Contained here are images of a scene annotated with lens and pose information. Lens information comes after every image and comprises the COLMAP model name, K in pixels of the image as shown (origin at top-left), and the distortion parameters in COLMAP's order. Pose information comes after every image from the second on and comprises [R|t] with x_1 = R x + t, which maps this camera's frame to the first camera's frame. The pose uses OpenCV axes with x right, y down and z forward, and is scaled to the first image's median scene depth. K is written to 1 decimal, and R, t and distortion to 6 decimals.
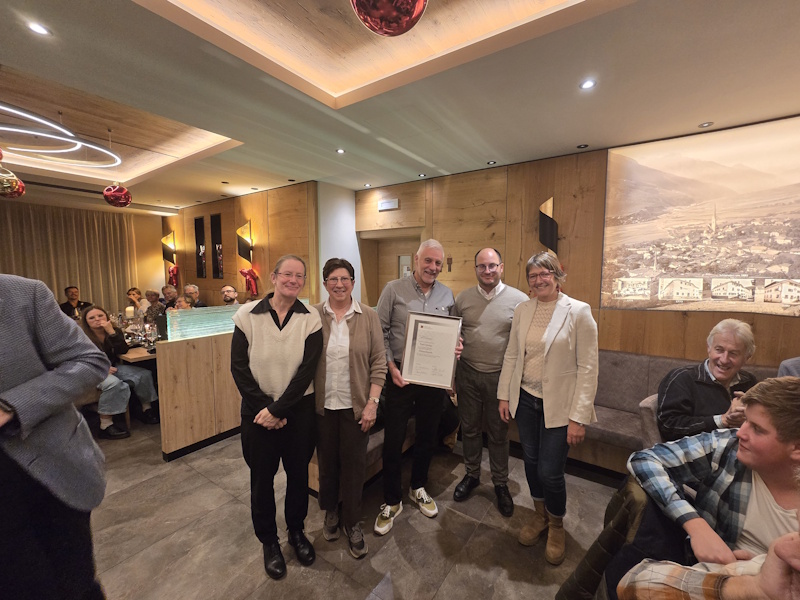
lens RADIAL K [[330.5, 0, 408.5], [0, 330.5, 299.5], [0, 0, 1]] dist [-0.001535, -0.000192]
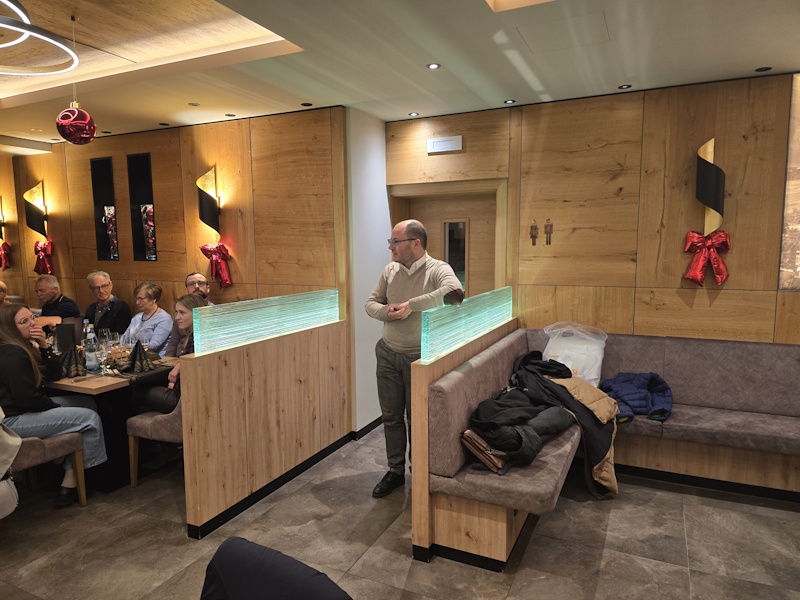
lens RADIAL K [[521.8, 0, 391.6], [0, 521.8, 311.2], [0, 0, 1]] dist [0.056752, -0.051268]
pose [[0.990248, -0.030354, 0.135967, -0.437461], [0.024916, 0.998827, 0.041521, 0.004584], [-0.137067, -0.037728, 0.989843, -0.072482]]
